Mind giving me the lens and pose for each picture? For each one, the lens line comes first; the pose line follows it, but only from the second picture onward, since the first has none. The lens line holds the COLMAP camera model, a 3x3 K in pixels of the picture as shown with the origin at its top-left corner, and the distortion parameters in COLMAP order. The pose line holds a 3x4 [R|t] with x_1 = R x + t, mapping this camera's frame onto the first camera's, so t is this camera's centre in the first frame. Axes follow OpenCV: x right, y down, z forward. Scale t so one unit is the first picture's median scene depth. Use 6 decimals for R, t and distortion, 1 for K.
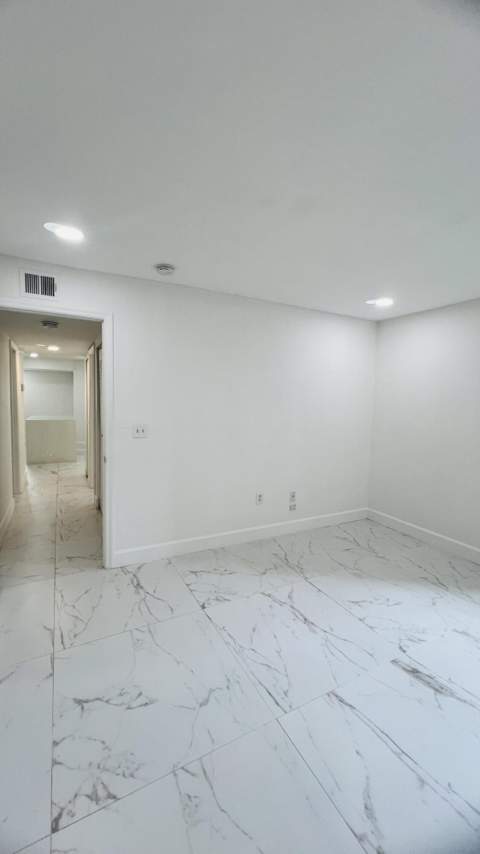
lens RADIAL K [[338.7, 0, 246.0], [0, 338.7, 427.1], [0, 0, 1]] dist [-0.001303, -0.000188]
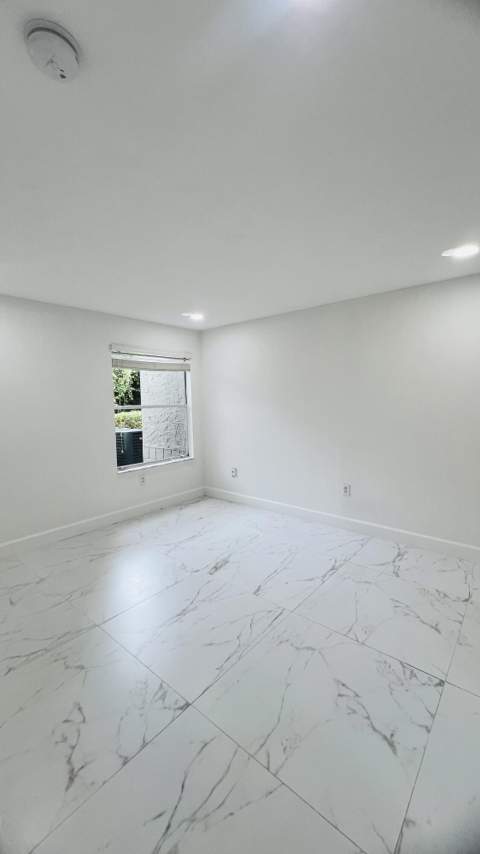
lens RADIAL K [[338.7, 0, 246.0], [0, 338.7, 427.1], [0, 0, 1]] dist [-0.001303, -0.000188]
pose [[-0.361154, -0.100896, 0.927032, -0.928827], [0.089775, 0.985750, 0.142262, -0.122434], [-0.928175, 0.134602, -0.346950, 1.325170]]
